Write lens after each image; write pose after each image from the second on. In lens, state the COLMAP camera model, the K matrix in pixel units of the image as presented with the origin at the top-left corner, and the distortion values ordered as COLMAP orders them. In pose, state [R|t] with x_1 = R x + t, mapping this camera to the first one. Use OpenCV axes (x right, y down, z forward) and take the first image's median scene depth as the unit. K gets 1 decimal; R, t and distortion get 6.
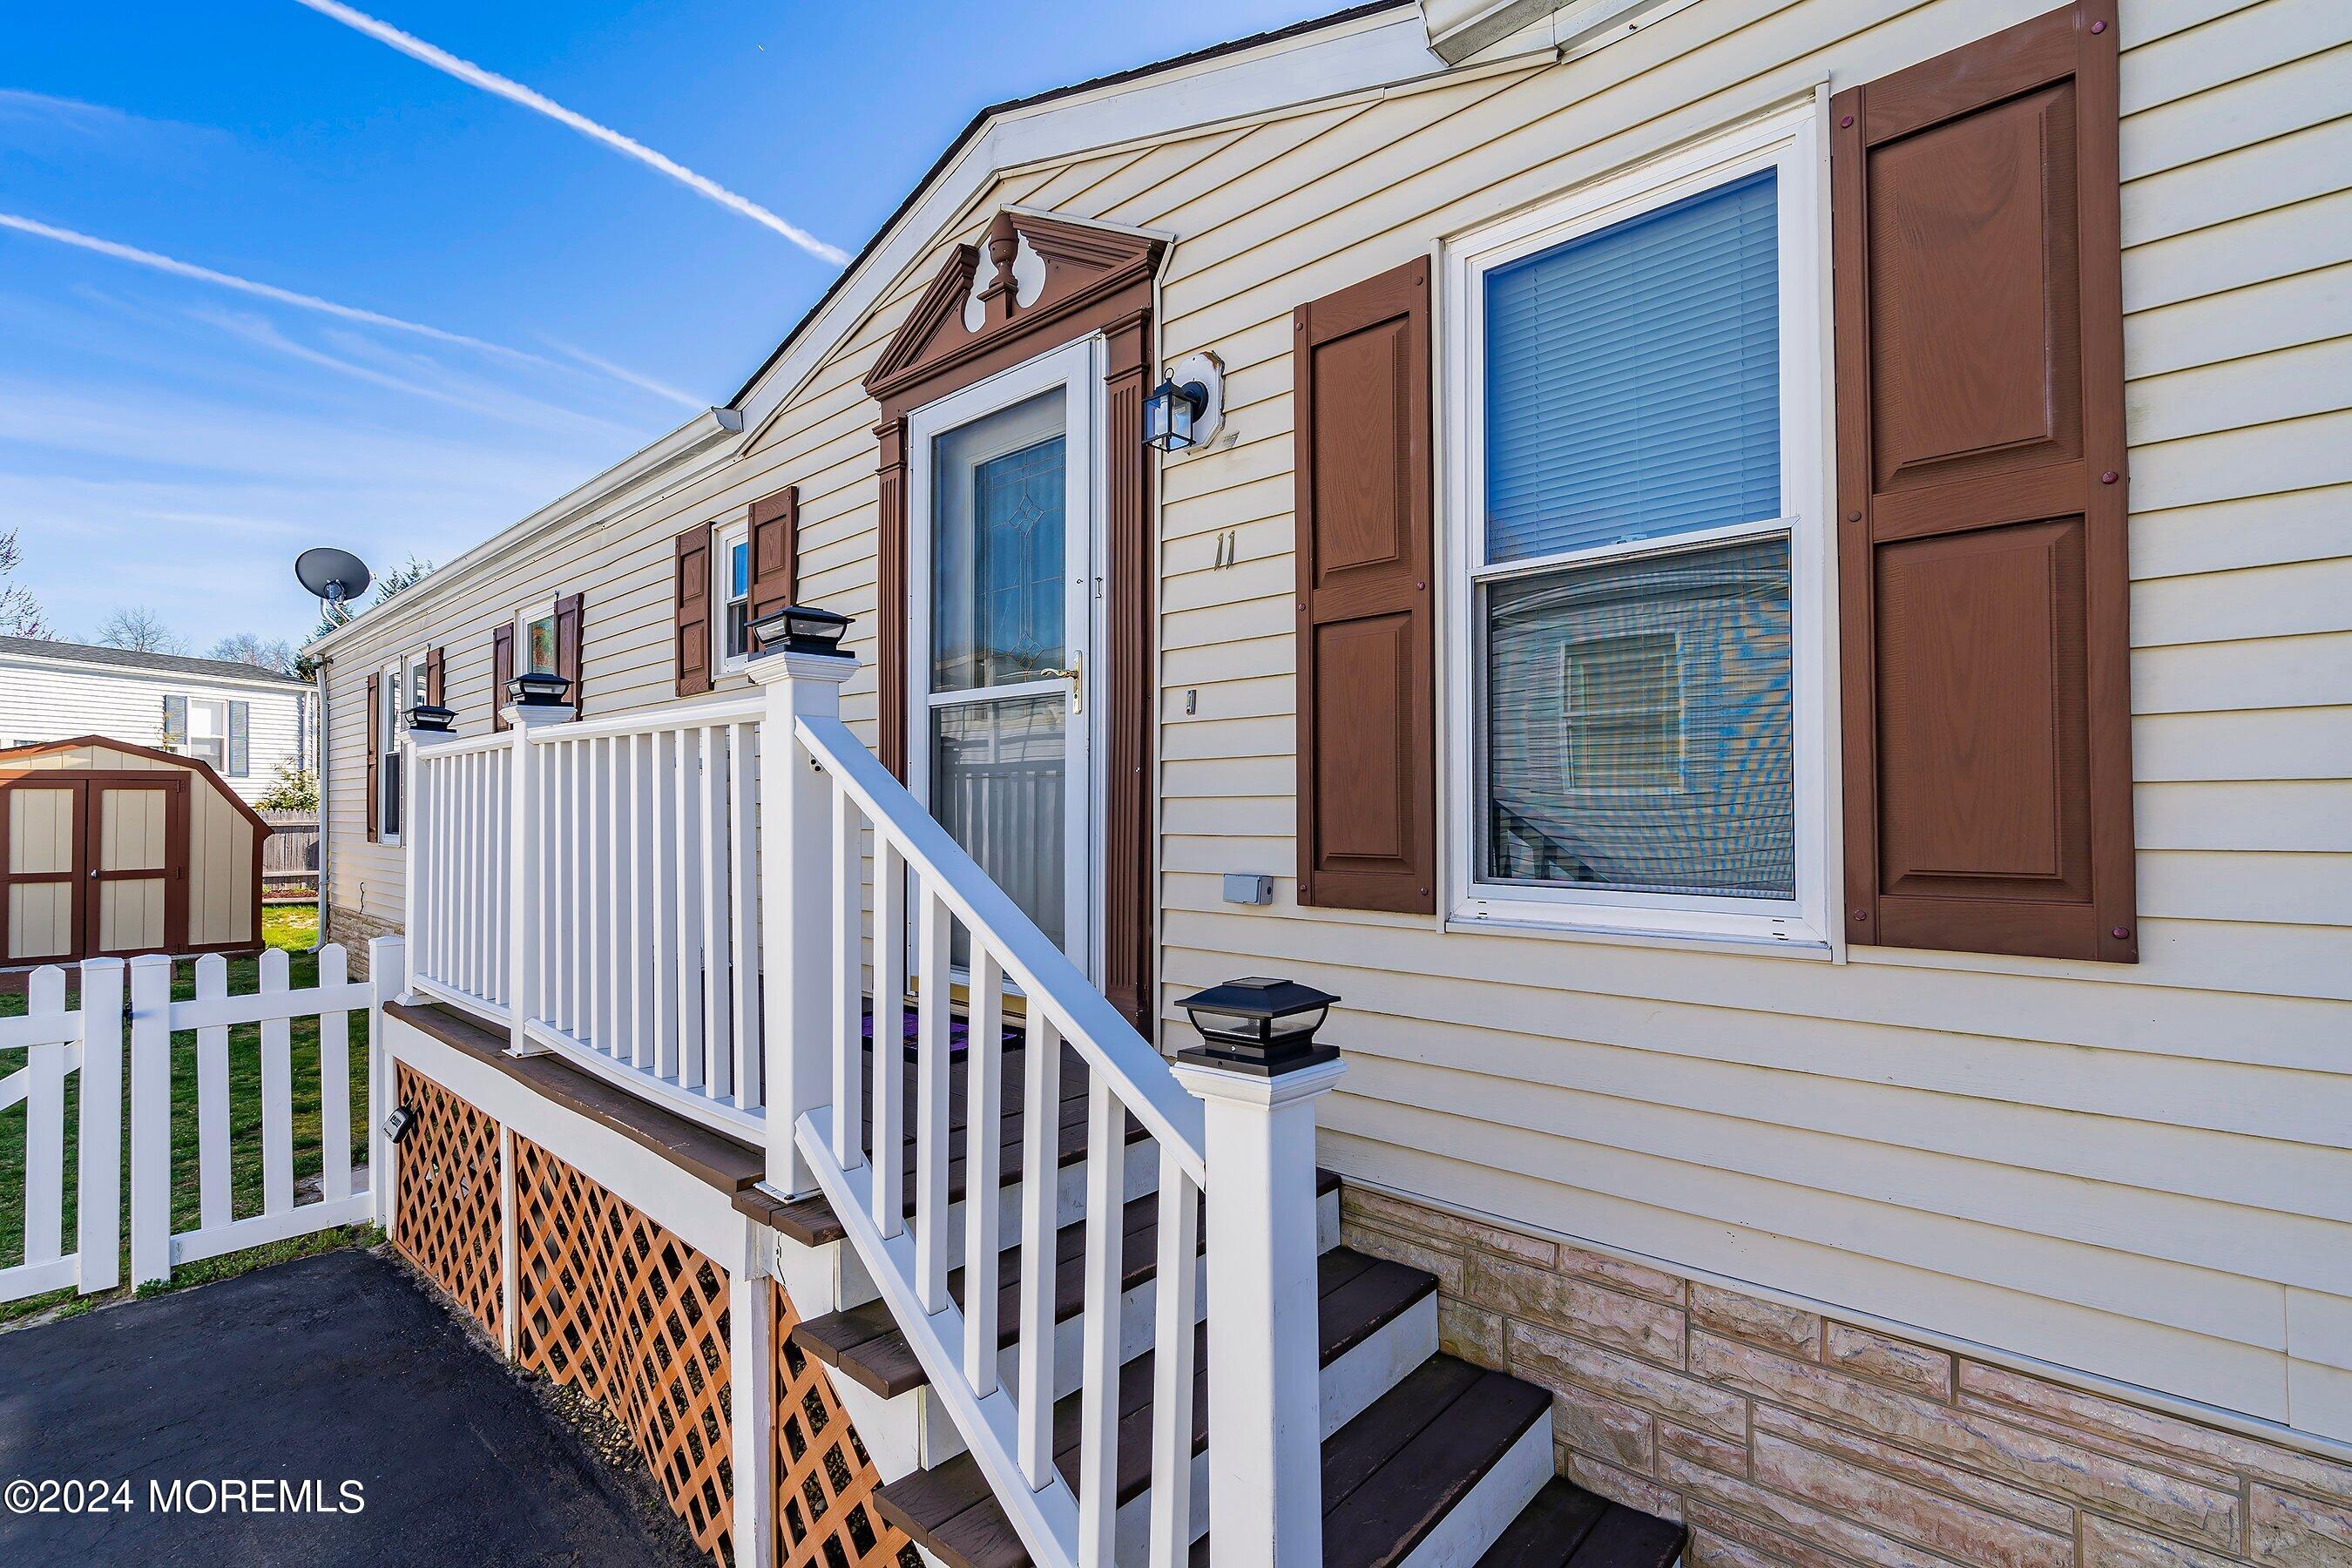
lens RADIAL K [[1079.7, 0, 1189.5], [0, 1079.7, 784.4], [0, 0, 1]] dist [0.000349, -0.000089]
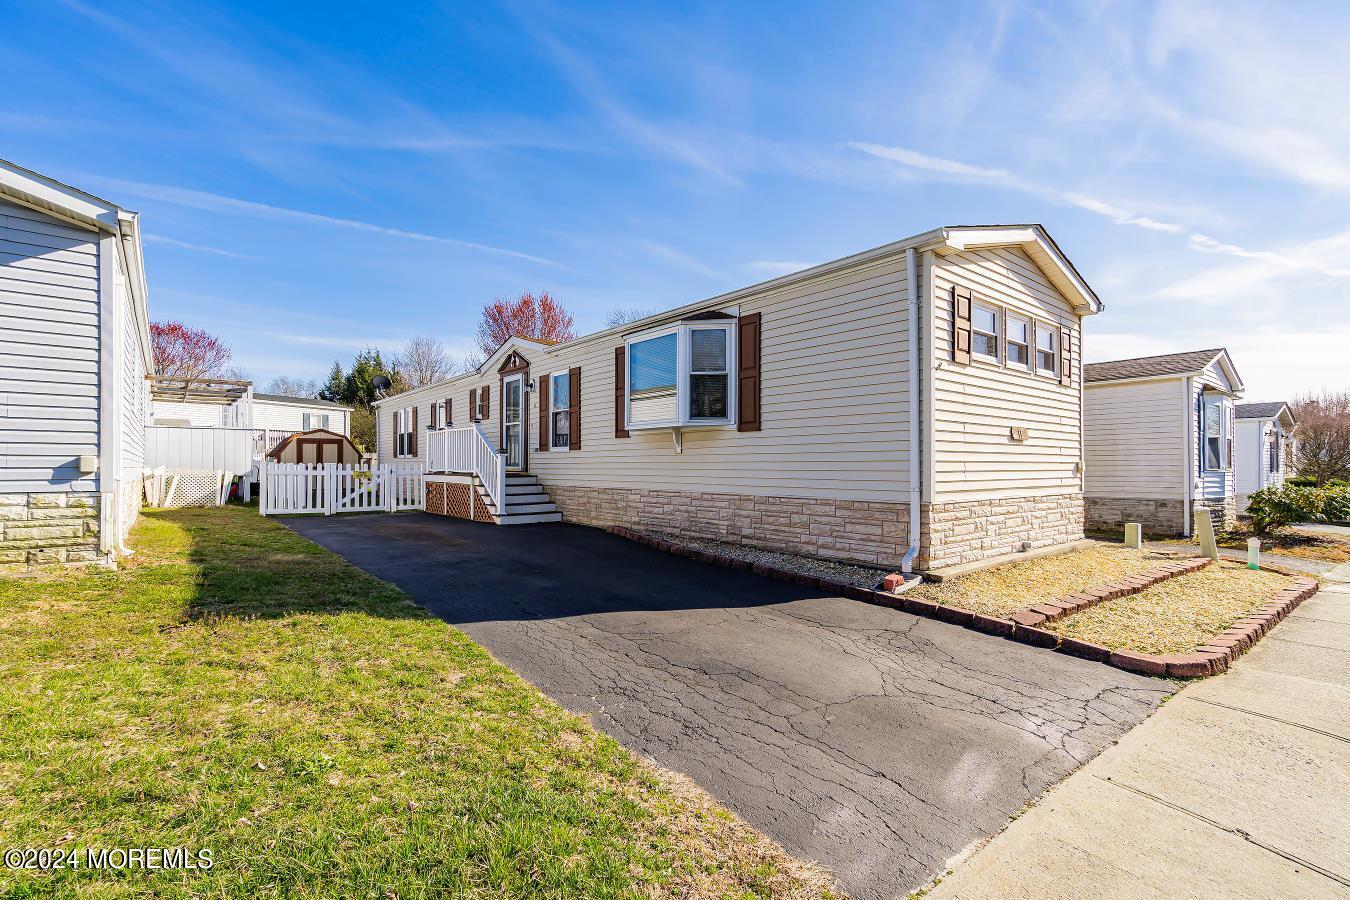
lens RADIAL K [[619.7, 0, 669.6], [0, 619.7, 456.6], [0, 0, 1]] dist [0.000349, -0.000089]
pose [[0.988148, 0.004045, -0.153449, 1.317110], [-0.002919, 0.999967, 0.007565, 0.084379], [0.153474, -0.007027, 0.988128, -2.537559]]
